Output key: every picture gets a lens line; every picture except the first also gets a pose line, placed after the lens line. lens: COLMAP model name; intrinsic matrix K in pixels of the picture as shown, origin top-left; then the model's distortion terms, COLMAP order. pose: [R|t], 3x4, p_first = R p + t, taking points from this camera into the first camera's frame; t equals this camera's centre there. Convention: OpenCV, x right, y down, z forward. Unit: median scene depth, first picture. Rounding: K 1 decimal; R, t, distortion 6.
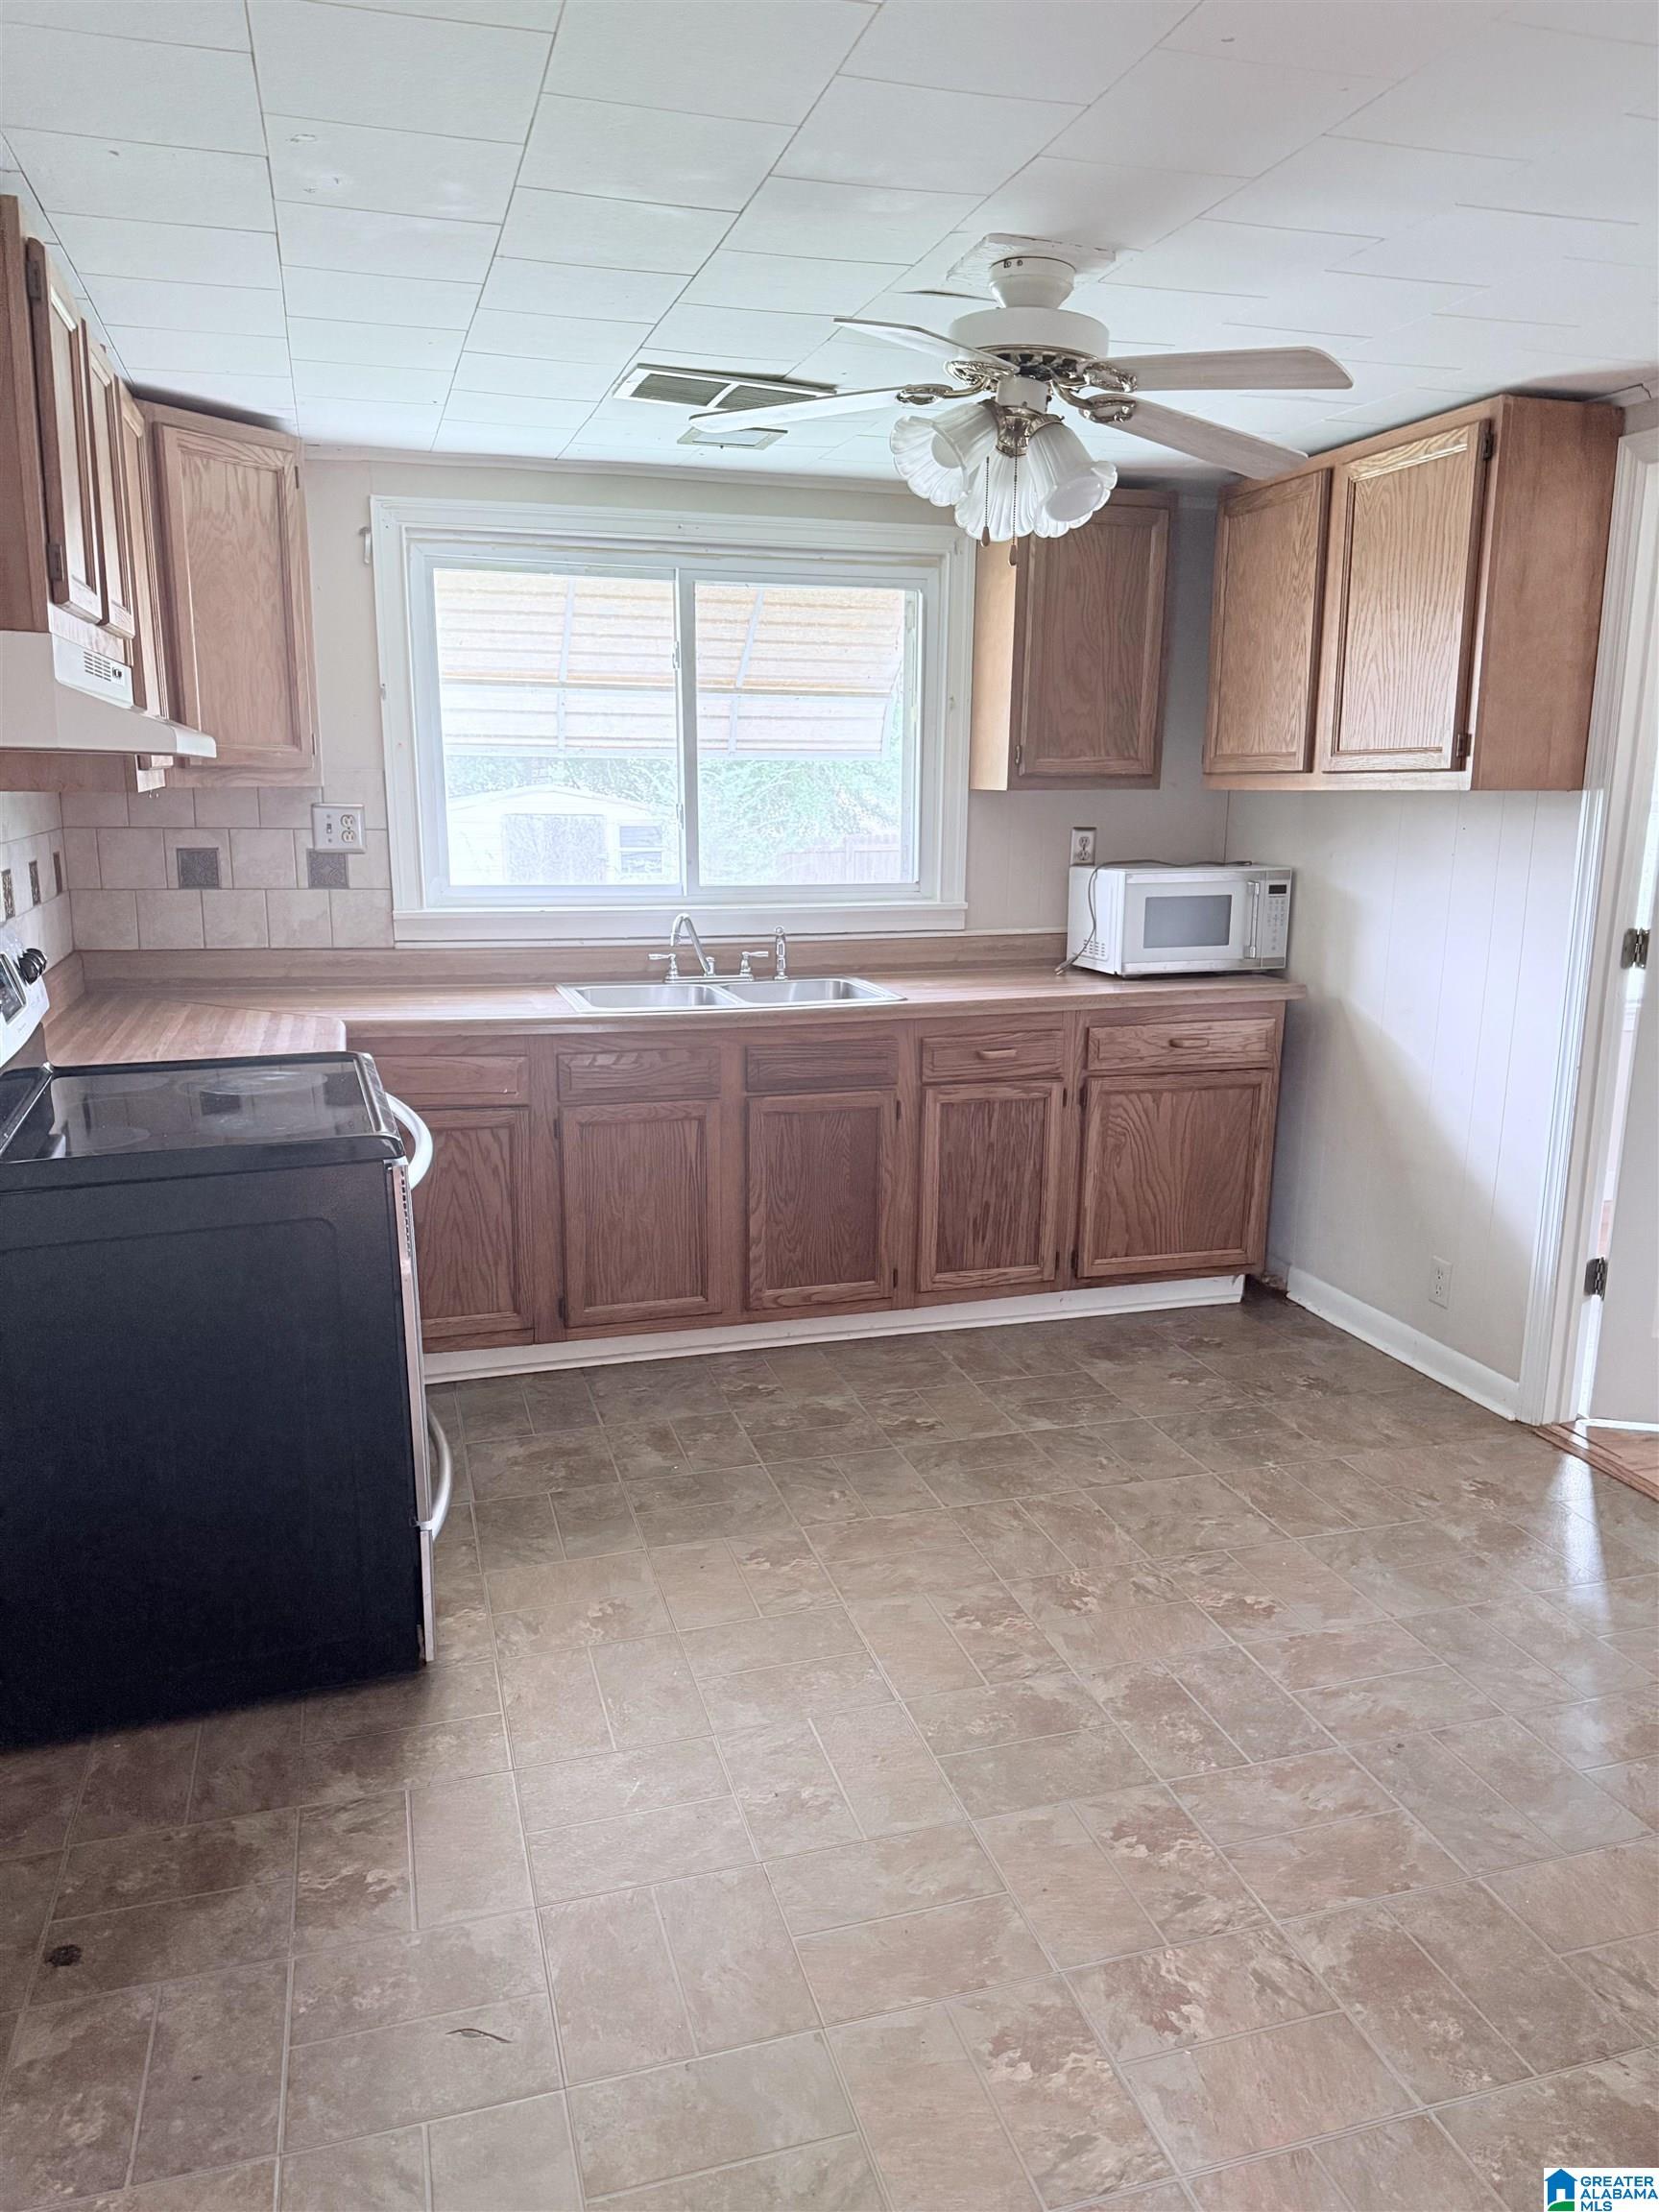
lens RADIAL K [[1583.1, 0, 832.4], [0, 1583.1, 1077.2], [0, 0, 1]] dist [0.036997, -0.000659]
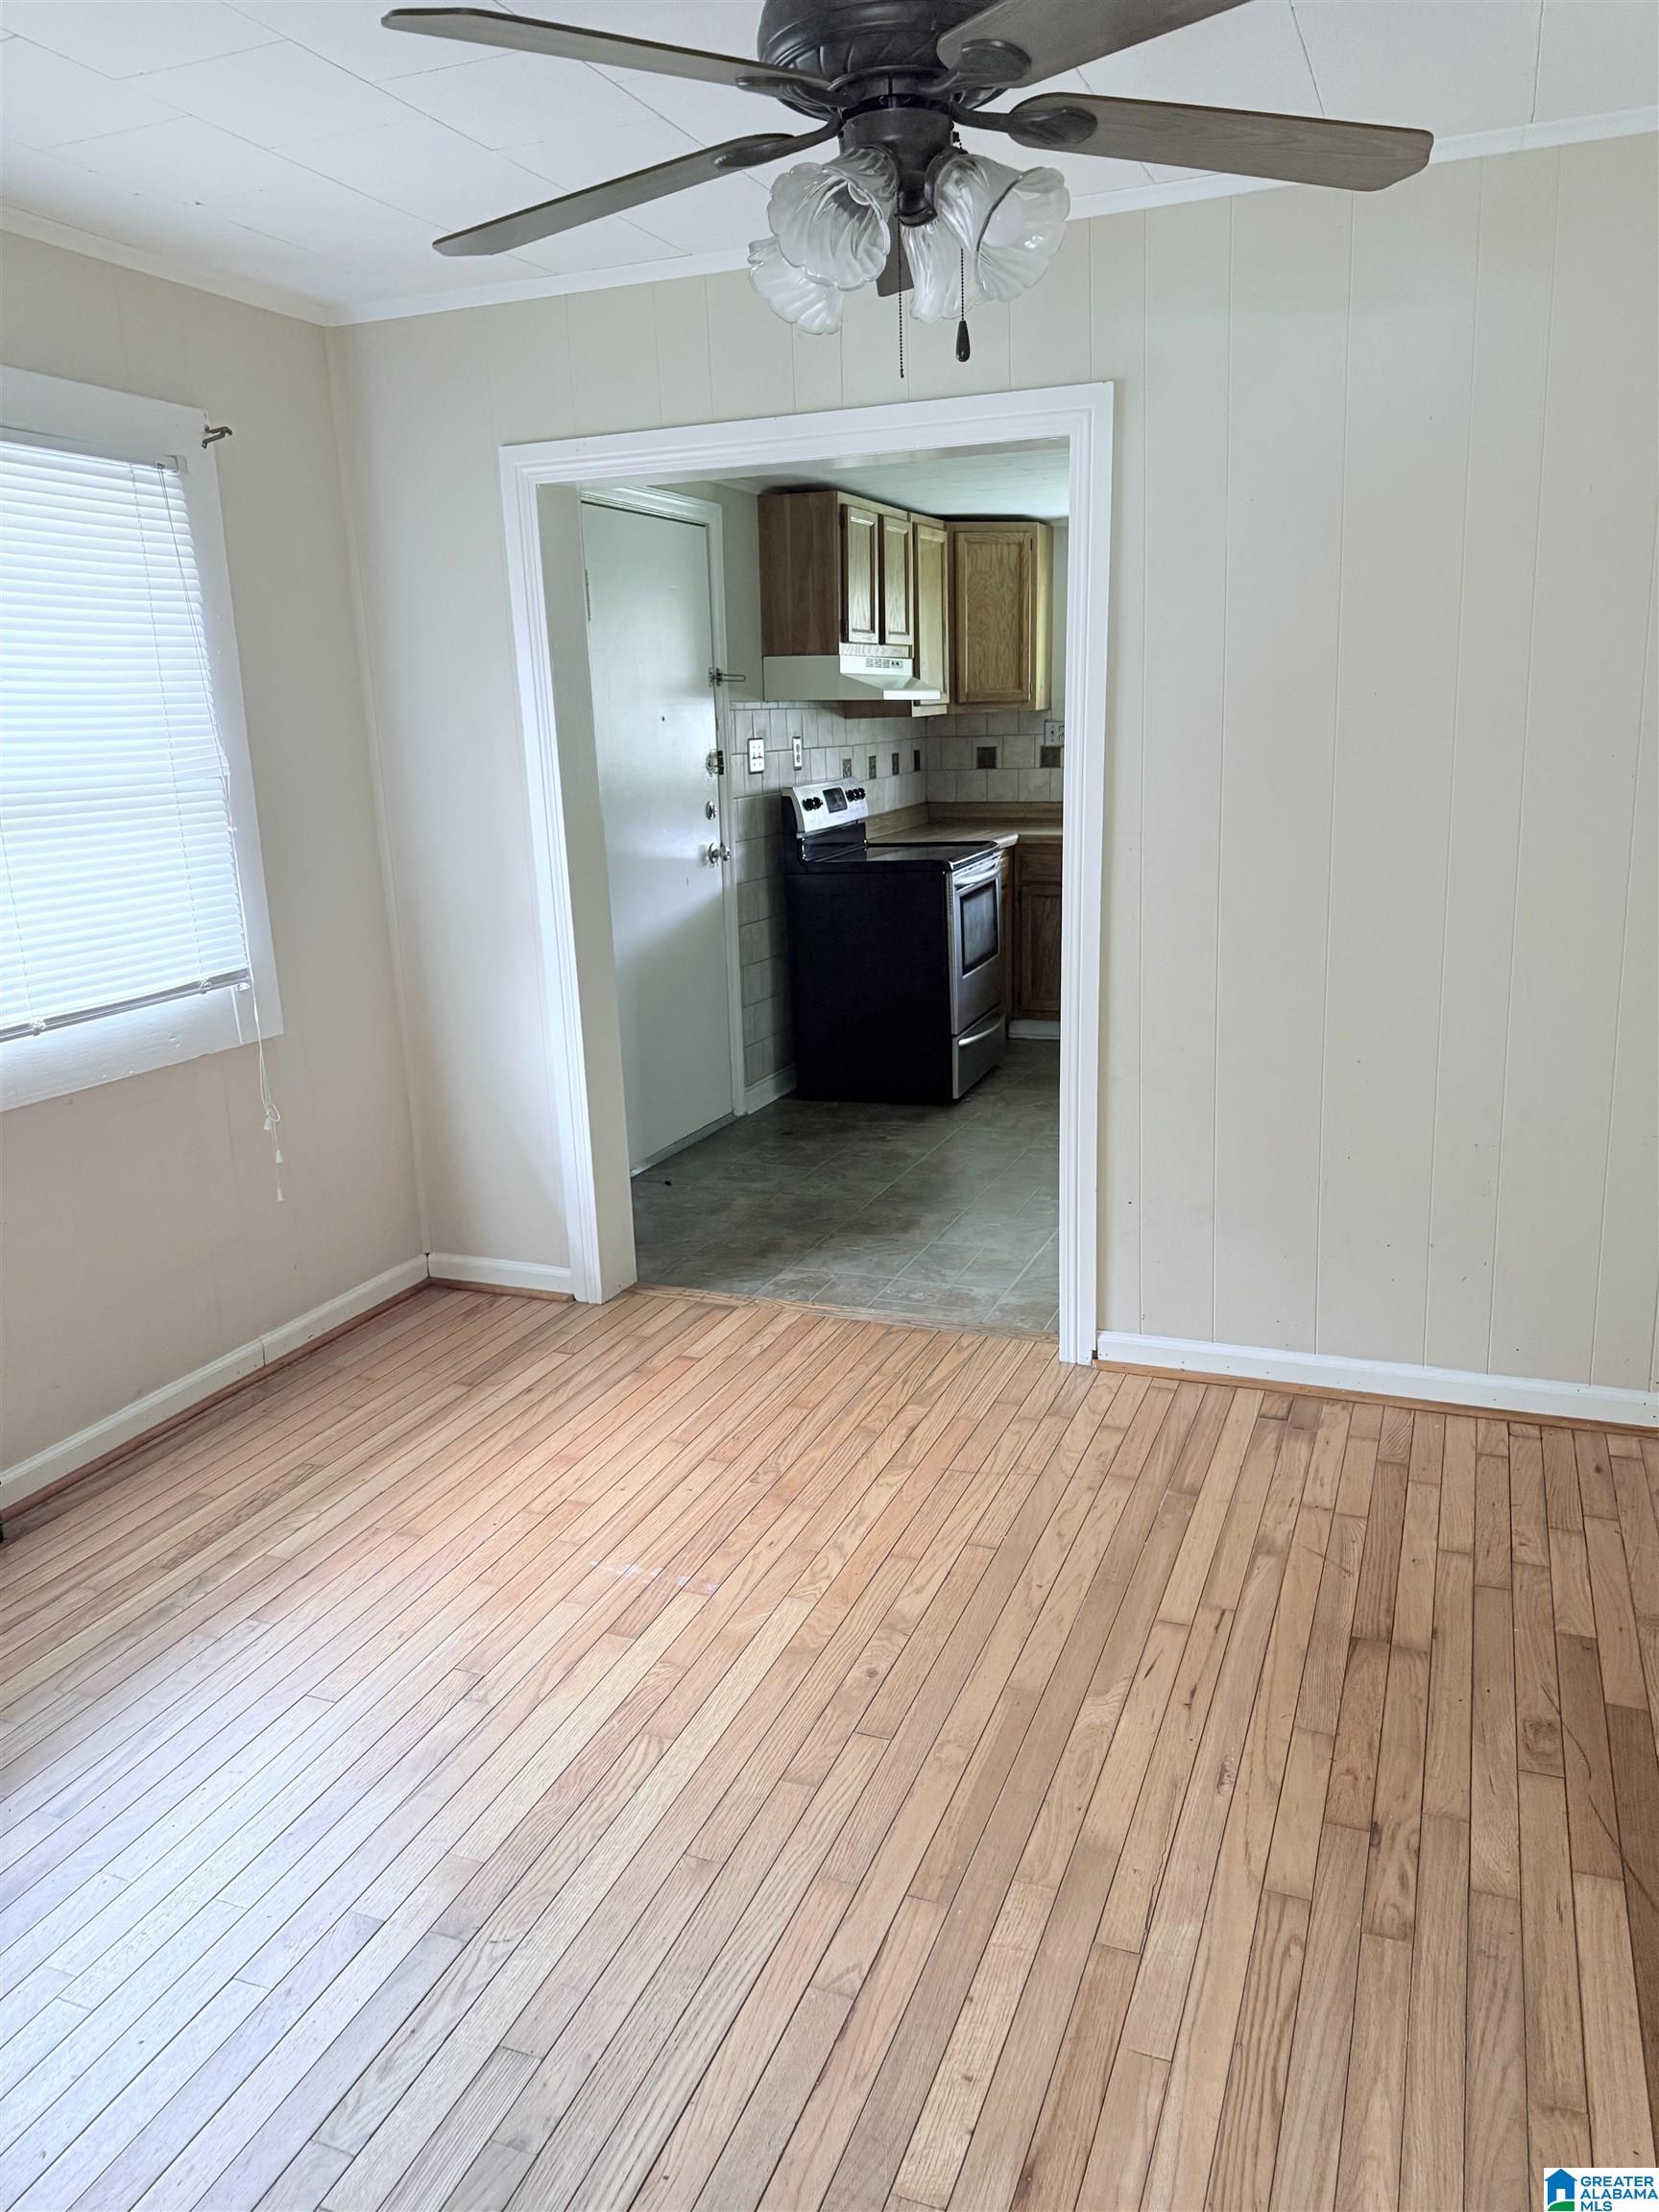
lens RADIAL K [[1583.1, 0, 832.4], [0, 1583.1, 1077.2], [0, 0, 1]] dist [0.036997, -0.000659]
pose [[0.778347, 0.105545, -0.618899, 0.718643], [-0.077622, 0.994383, 0.071959, 0.133592], [0.623017, -0.007969, 0.782168, -0.624904]]
